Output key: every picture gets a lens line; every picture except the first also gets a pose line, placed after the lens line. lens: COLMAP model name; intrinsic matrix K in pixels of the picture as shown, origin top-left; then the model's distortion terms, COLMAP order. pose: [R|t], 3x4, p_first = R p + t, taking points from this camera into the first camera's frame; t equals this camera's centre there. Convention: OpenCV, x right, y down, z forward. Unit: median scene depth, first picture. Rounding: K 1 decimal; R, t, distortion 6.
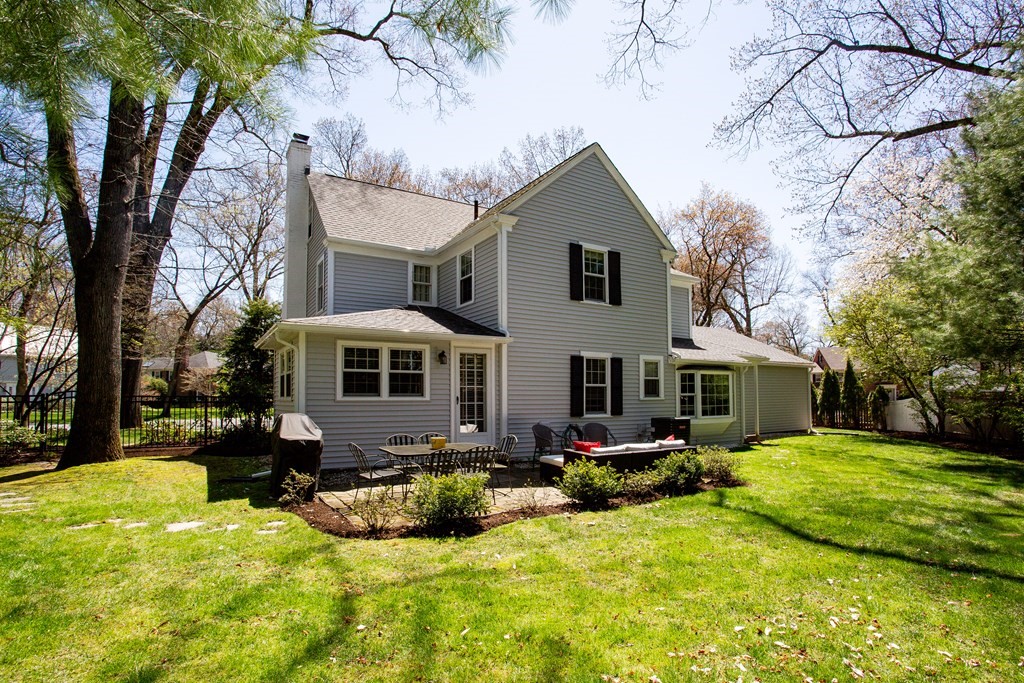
lens RADIAL K [[514.3, 0, 512.0], [0, 514.3, 407.2], [0, 0, 1]] dist [-0.055650, 0.000145]
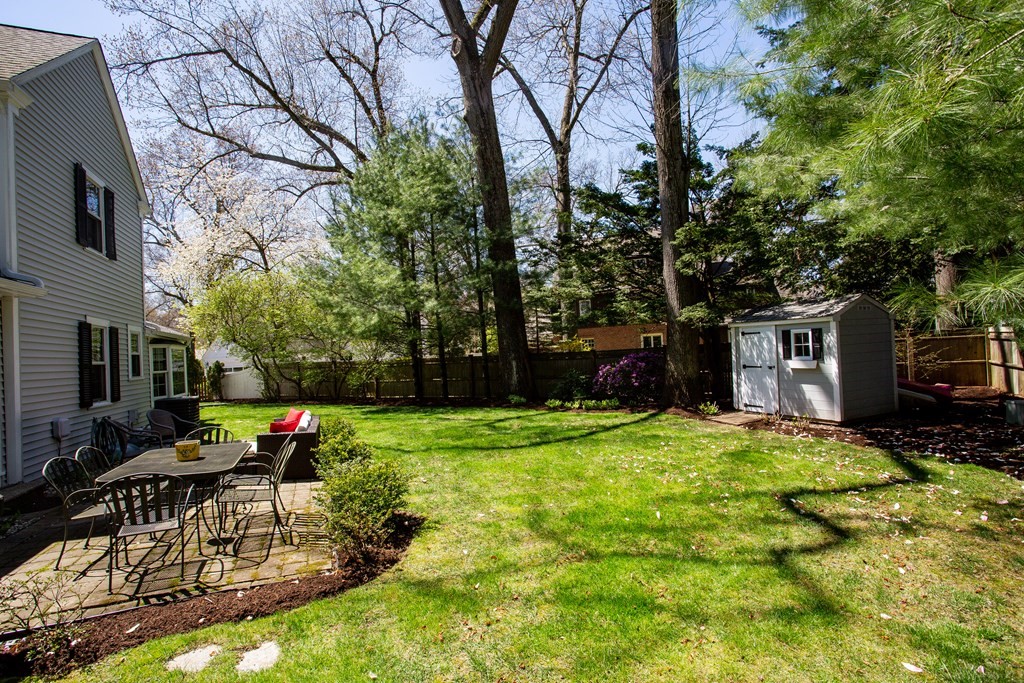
lens RADIAL K [[476.0, 0, 511.4], [0, 476.0, 354.7], [0, 0, 1]] dist [-0.010624, 0.000090]
pose [[0.166638, -0.003688, 0.986011, -0.423536], [0.059064, 0.998235, -0.006248, -0.016328], [-0.984247, 0.059279, 0.166562, 0.310591]]
